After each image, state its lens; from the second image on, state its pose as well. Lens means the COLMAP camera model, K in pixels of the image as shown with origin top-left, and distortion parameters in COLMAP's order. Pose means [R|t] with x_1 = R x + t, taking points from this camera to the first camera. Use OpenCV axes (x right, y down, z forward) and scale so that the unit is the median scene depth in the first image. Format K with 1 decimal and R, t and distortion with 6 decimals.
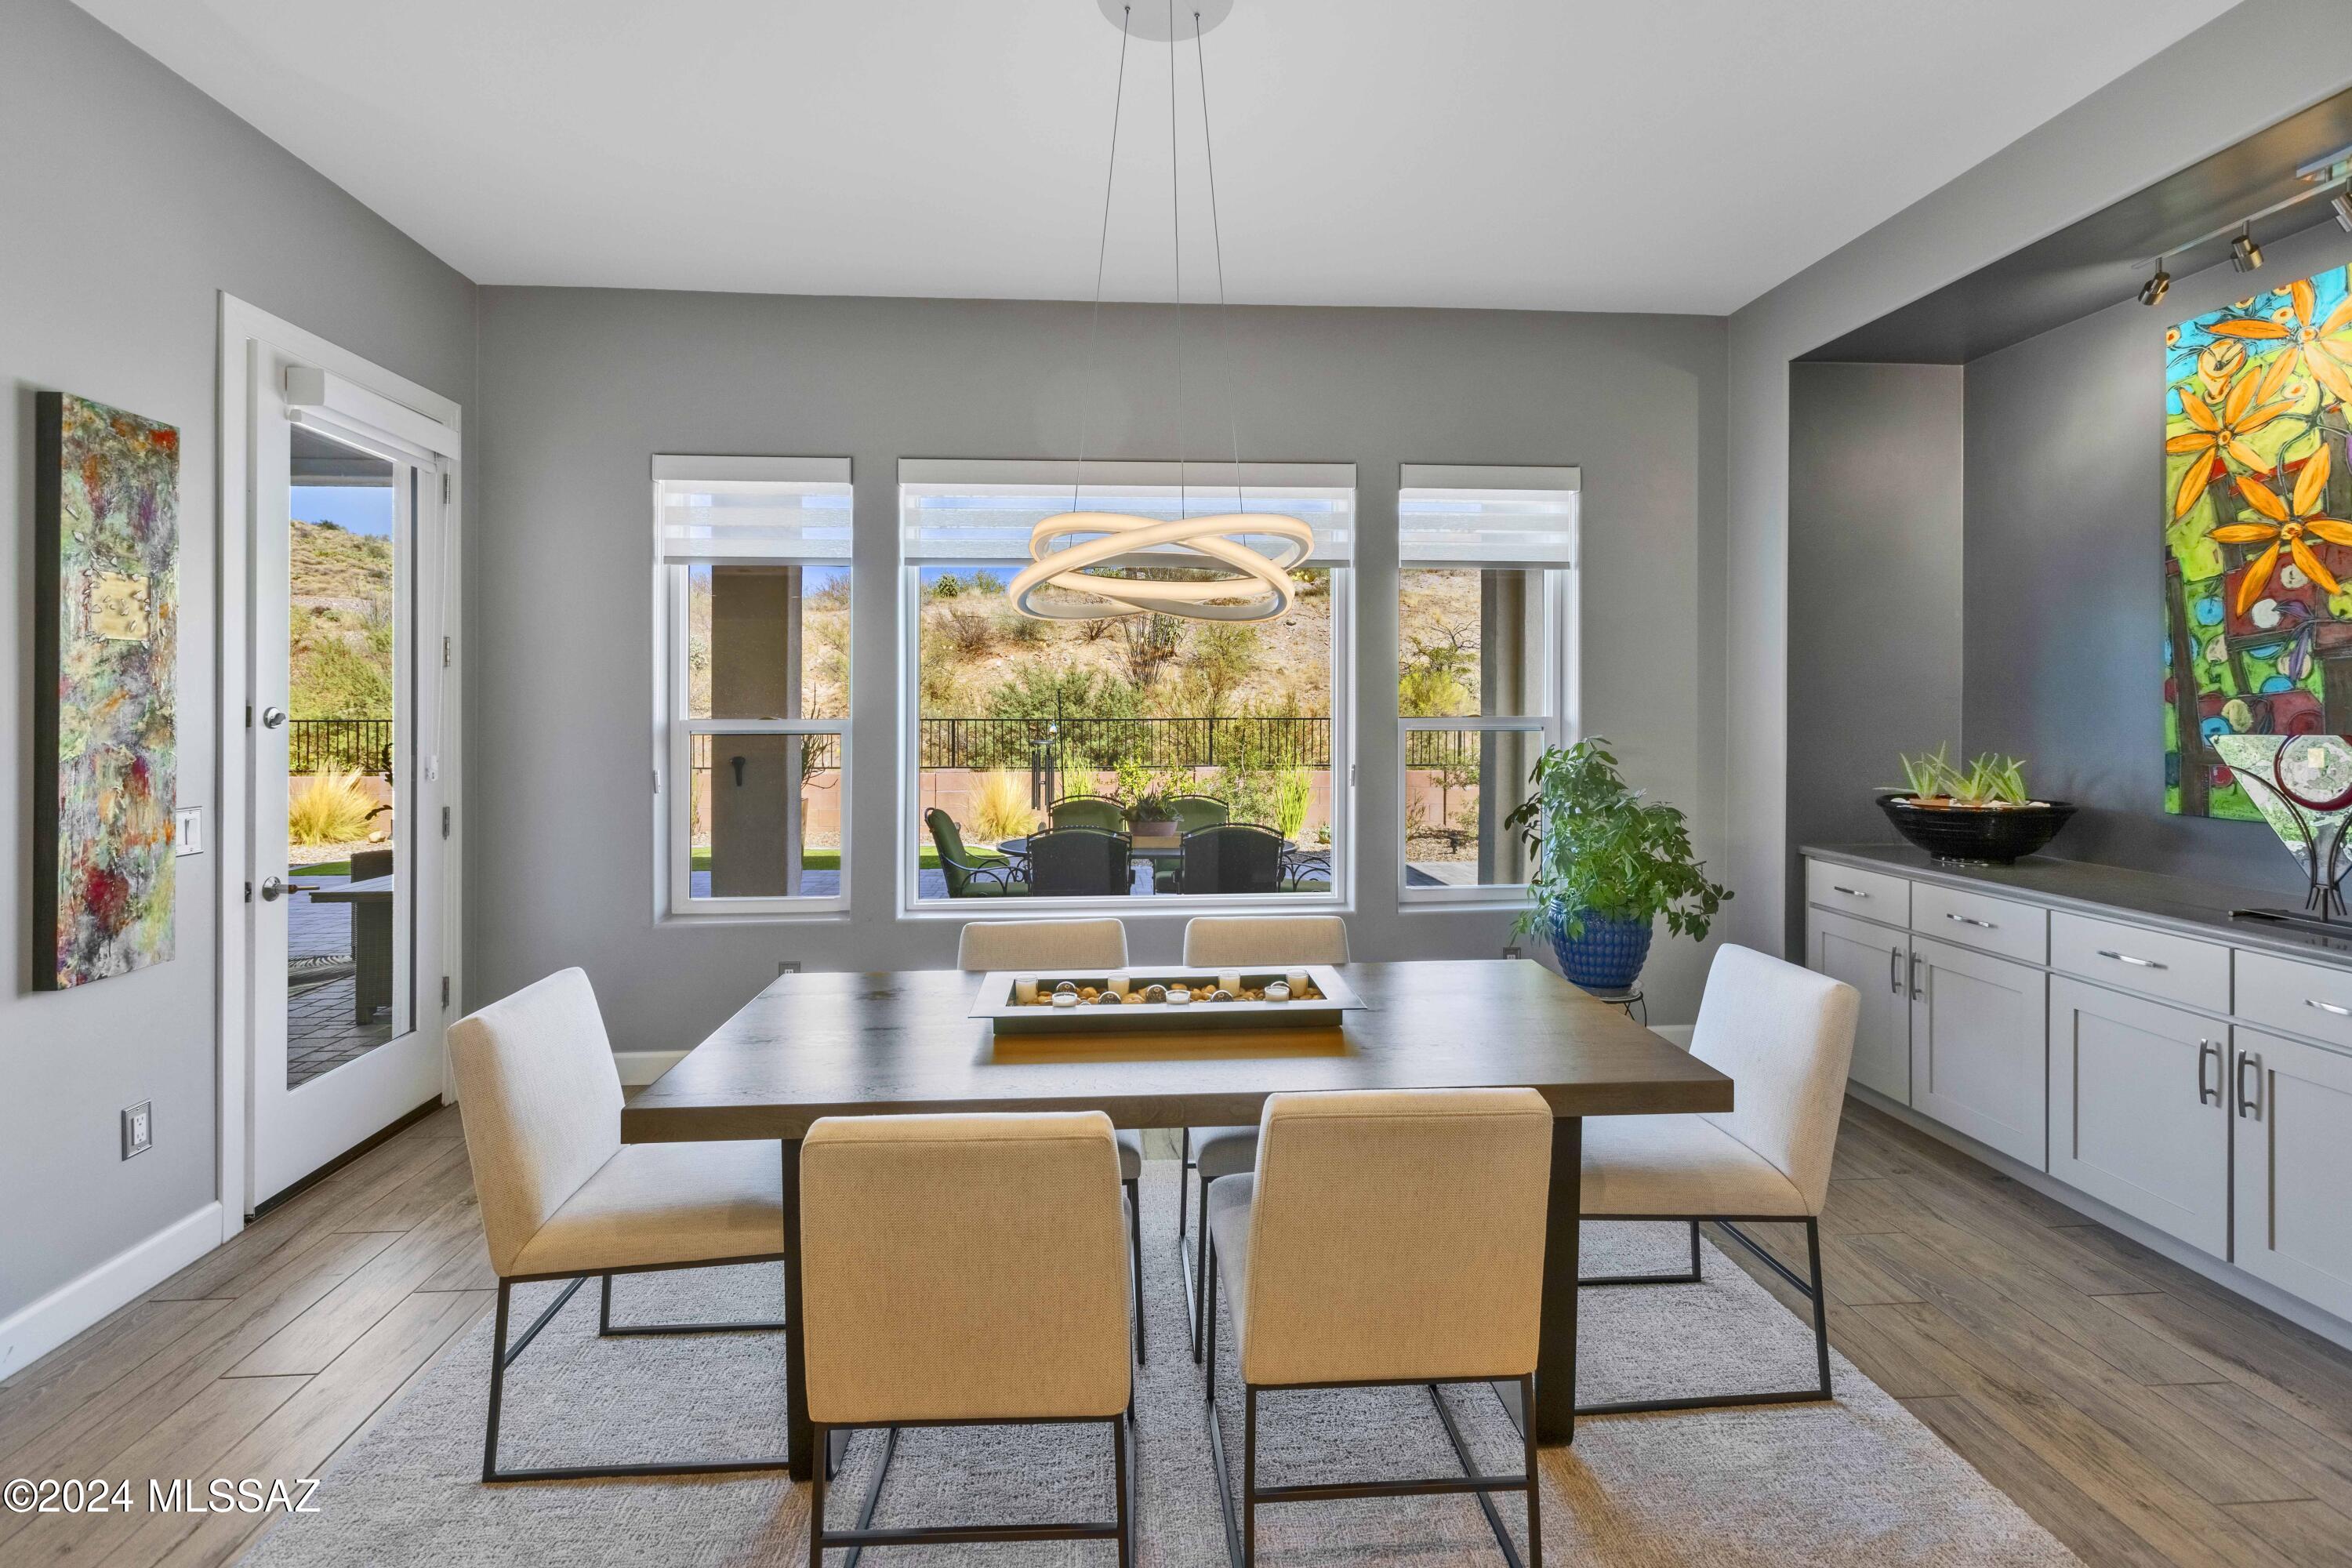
lens RADIAL K [[1119.5, 0, 1160.7], [0, 1119.5, 708.2], [0, 0, 1]] dist [0.024061, -0.003271]
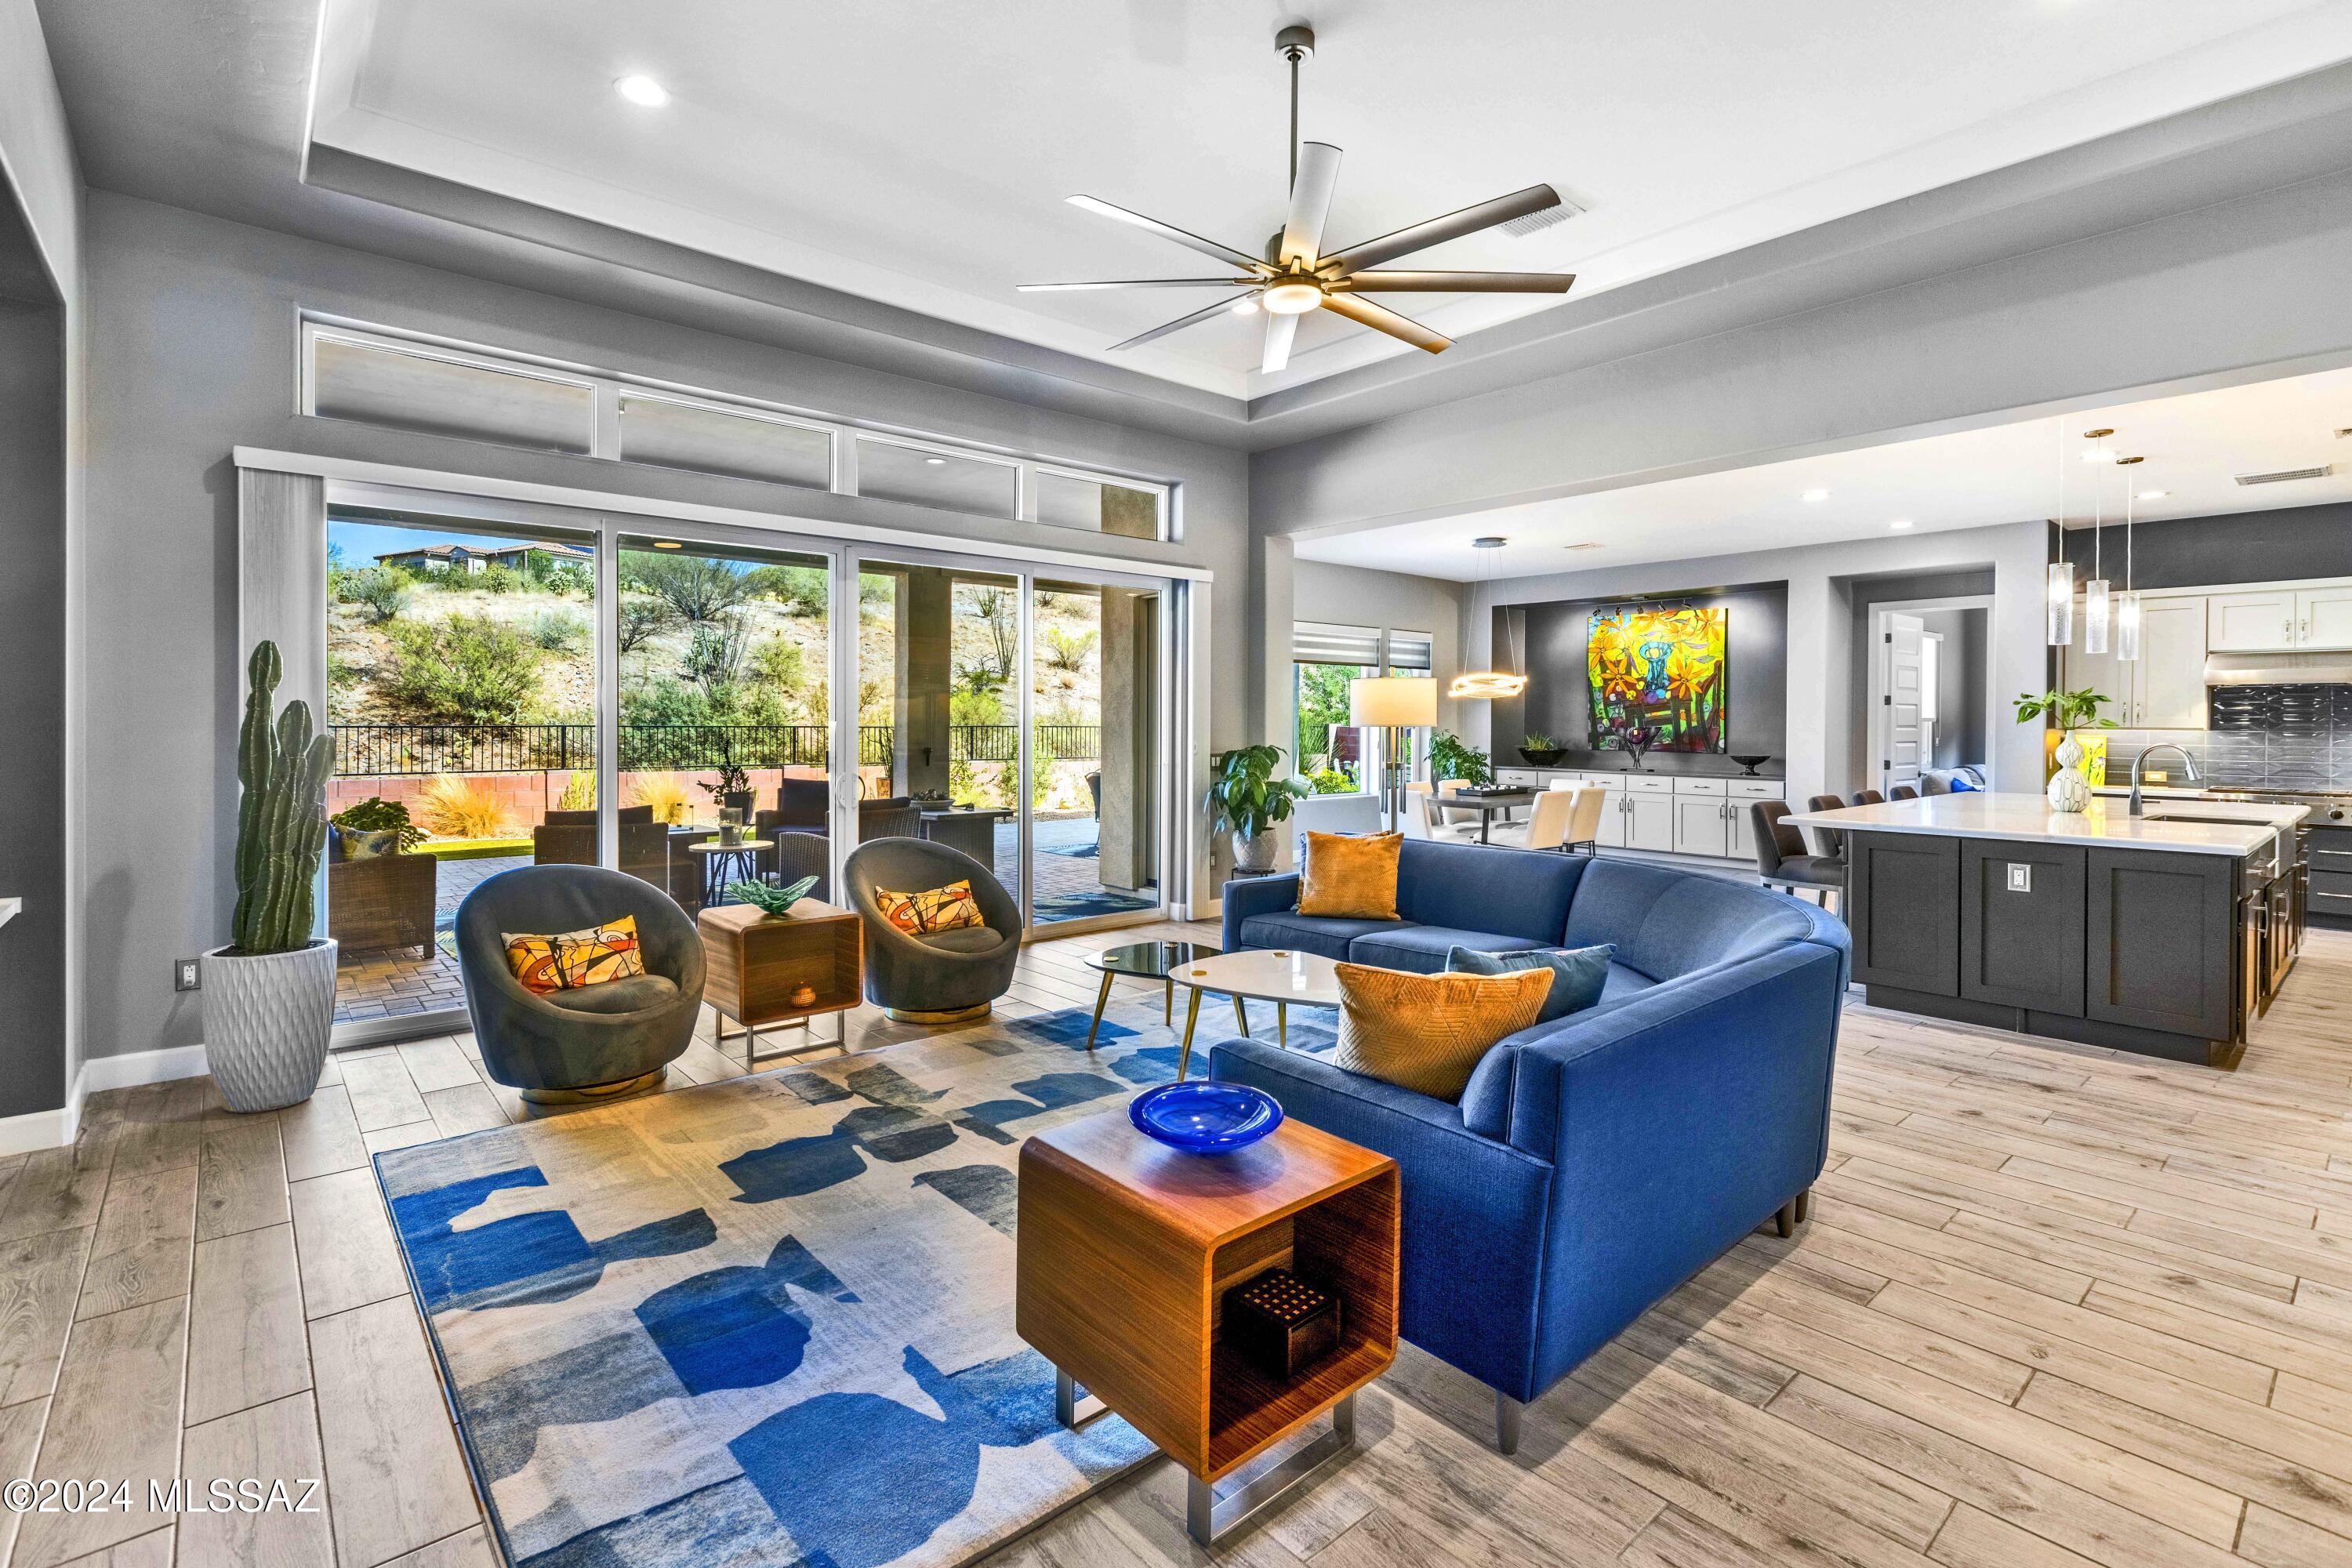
lens RADIAL K [[1119.5, 0, 1170.7], [0, 1119.5, 741.1], [0, 0, 1]] dist [0.024061, -0.003271]
pose [[0.794867, -0.006334, 0.606751, -2.512940], [-0.005261, 0.999836, 0.017329, 0.009726], [-0.606761, -0.016966, 0.794703, -1.123032]]
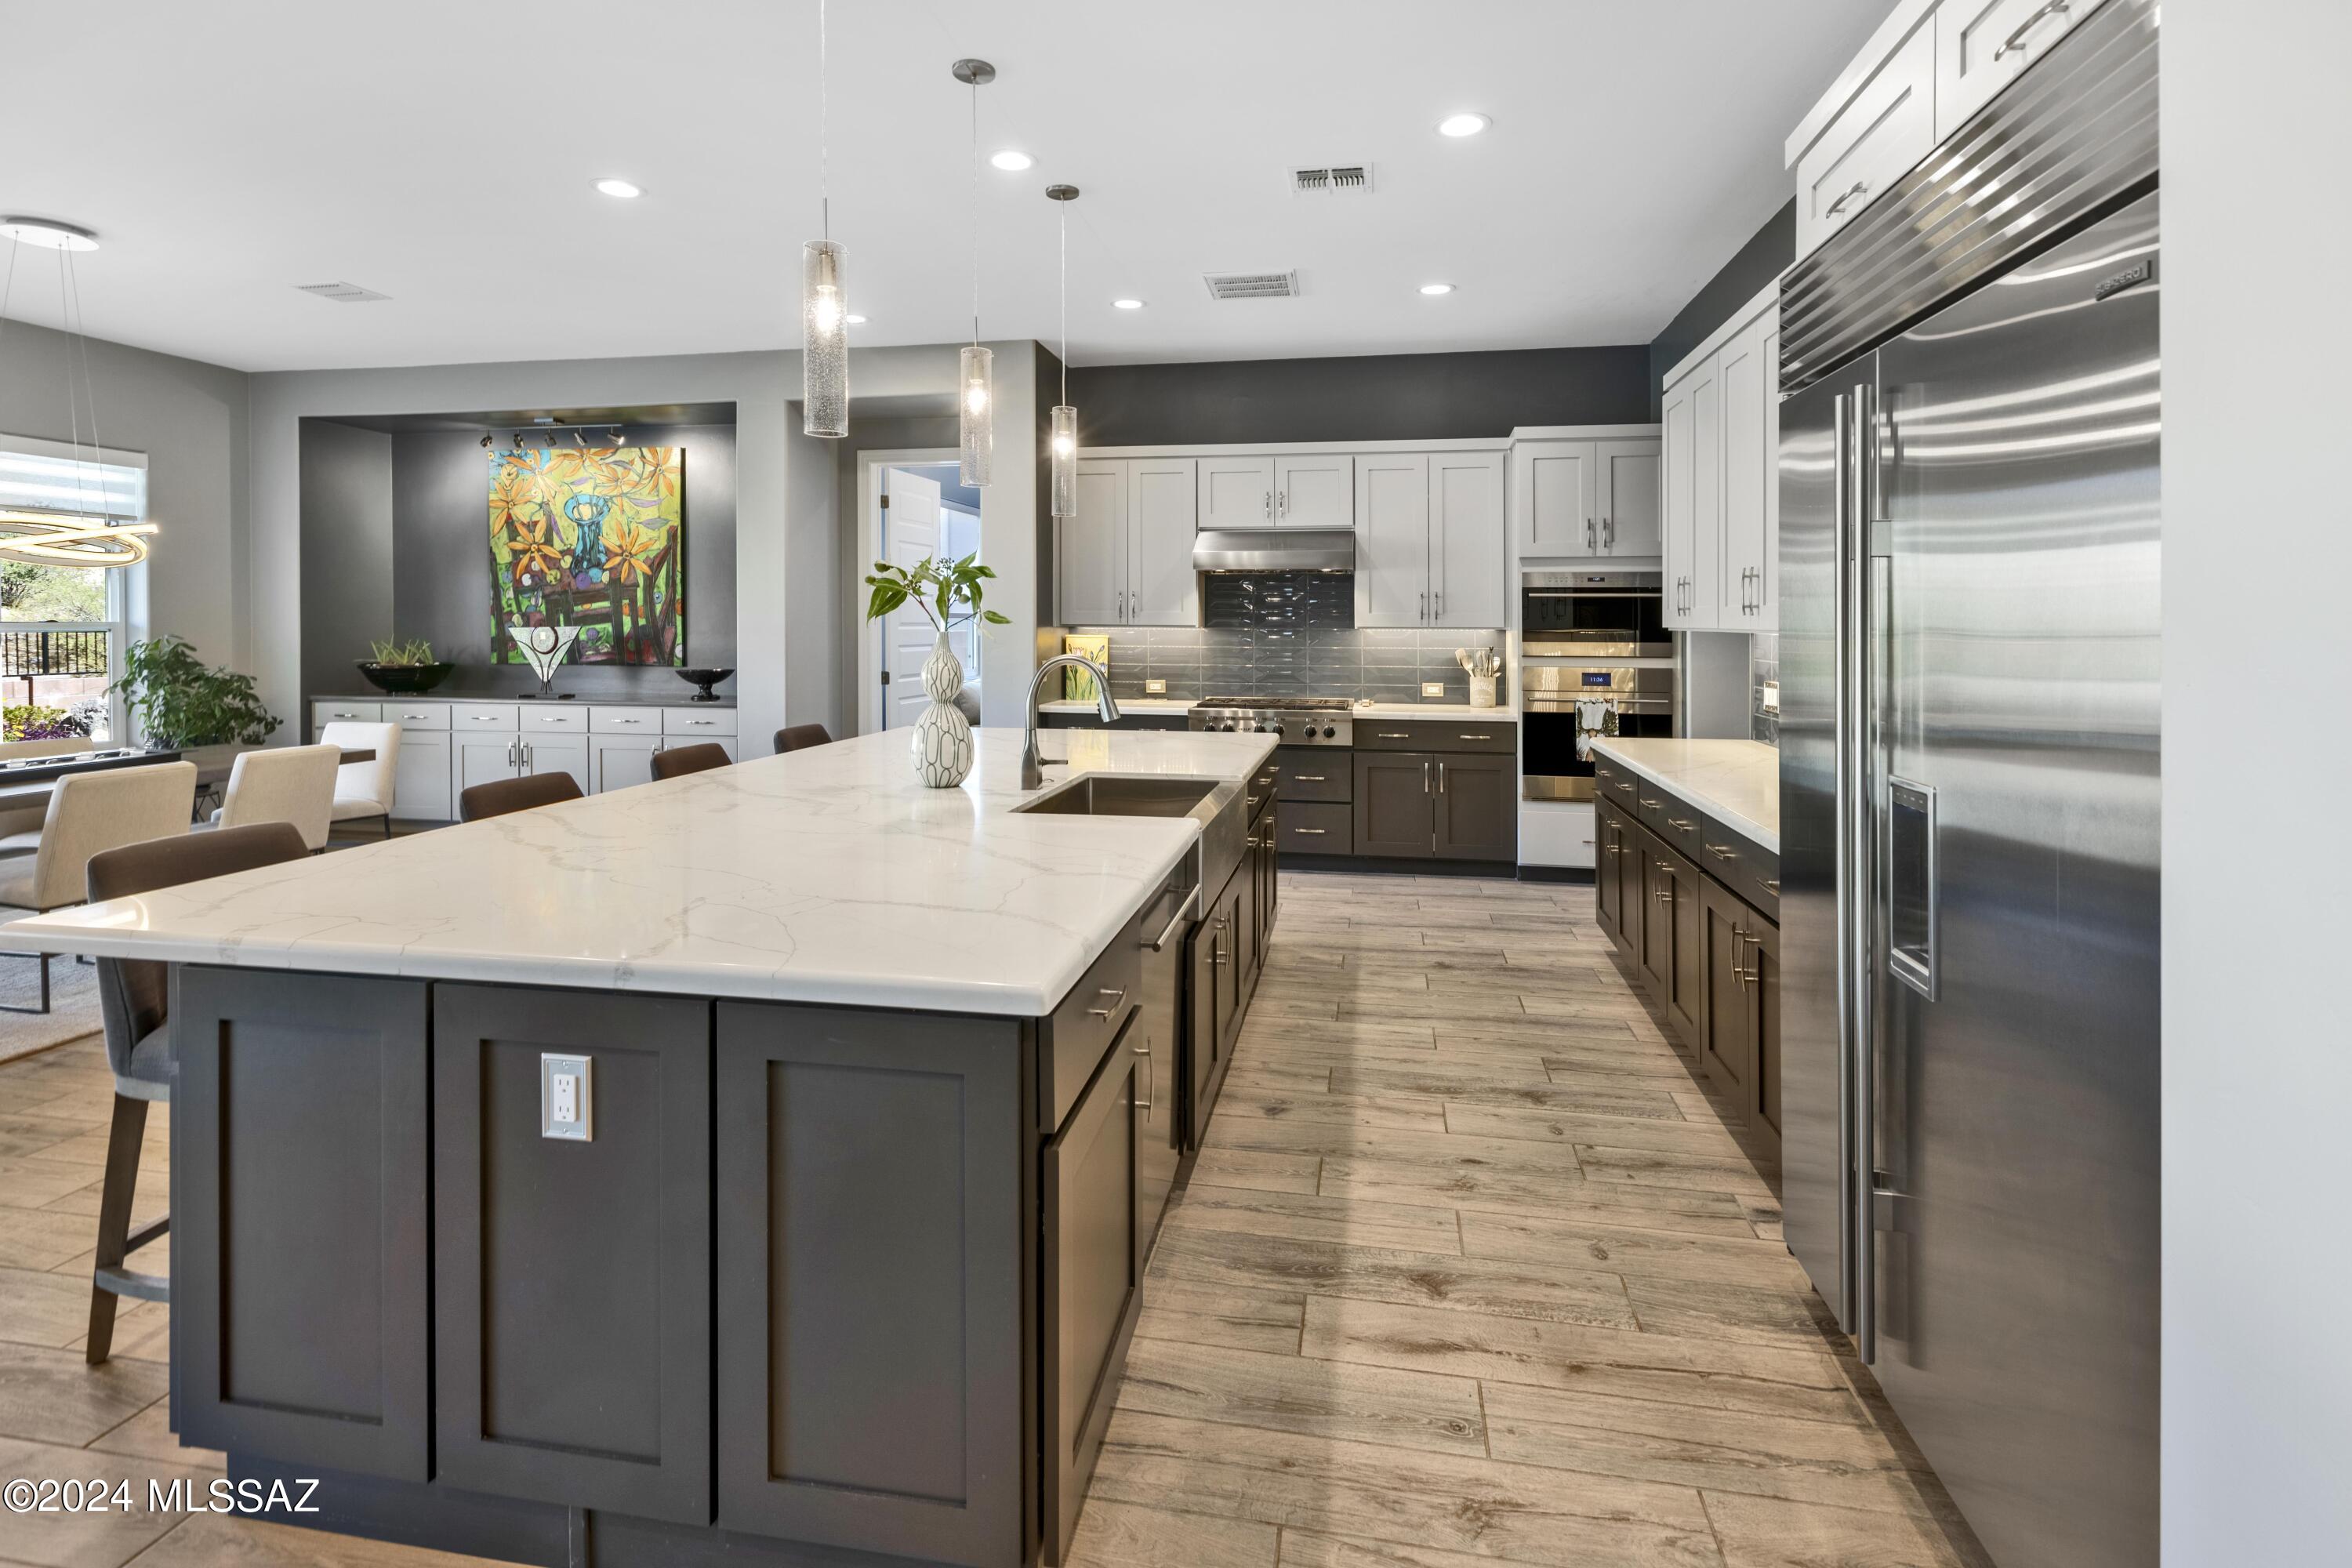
lens RADIAL K [[1119.5, 0, 1173.0], [0, 1119.5, 642.2], [0, 0, 1]] dist [0.024061, -0.003271]
pose [[0.263097, -0.015480, 0.964645, -1.003578], [-0.001916, 0.999861, 0.016567, 0.009843], [-0.964768, -0.006207, 0.263031, -0.976293]]
